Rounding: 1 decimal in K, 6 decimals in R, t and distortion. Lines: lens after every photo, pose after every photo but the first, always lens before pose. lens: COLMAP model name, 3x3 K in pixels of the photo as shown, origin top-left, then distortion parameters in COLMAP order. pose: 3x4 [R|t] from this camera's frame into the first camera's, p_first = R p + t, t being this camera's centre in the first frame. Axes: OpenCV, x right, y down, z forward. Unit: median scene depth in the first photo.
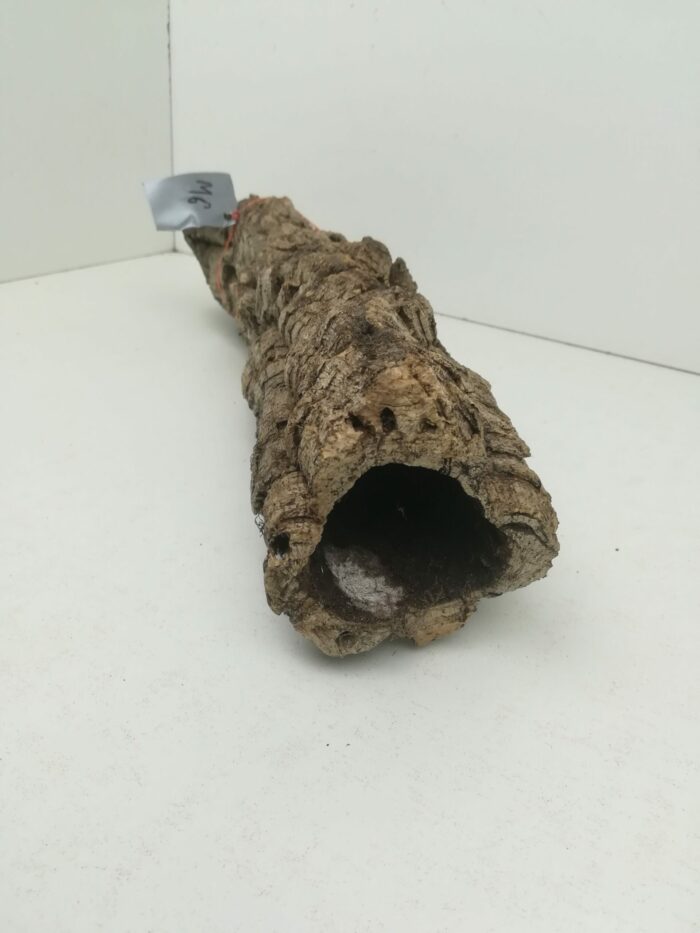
lens RADIAL K [[702.6, 0, 348.5], [0, 702.6, 465.2], [0, 0, 1]] dist [0.014920, -0.032766]
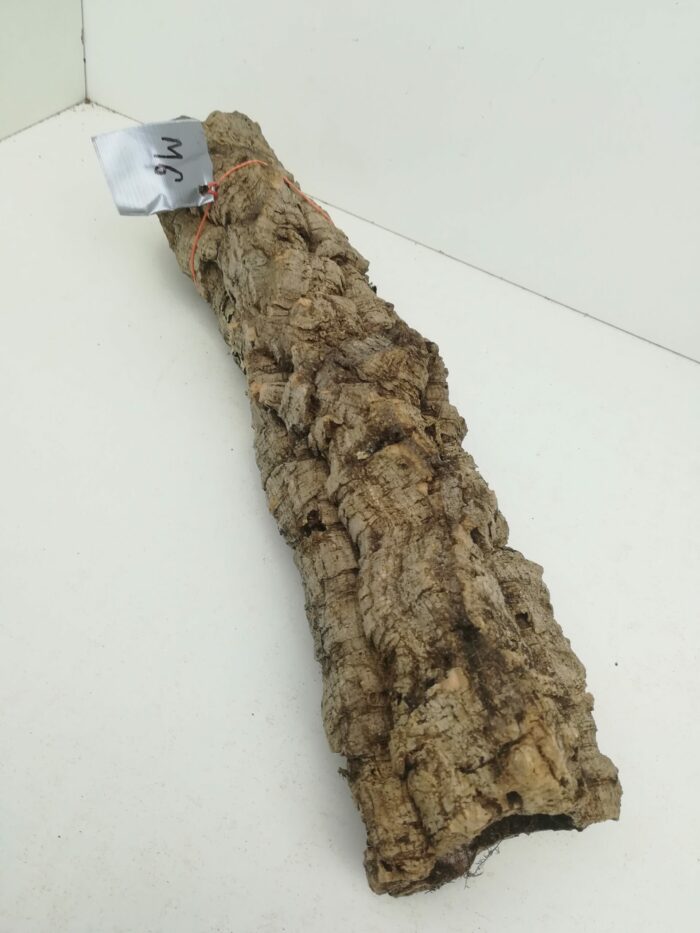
lens RADIAL K [[702.6, 0, 344.9], [0, 702.6, 459.5], [0, 0, 1]] dist [0.014920, -0.032766]
pose [[0.987065, -0.002633, 0.160297, -0.214419], [-0.052740, 0.938880, 0.340180, -0.526905], [-0.151395, -0.344234, 0.926597, 0.143531]]
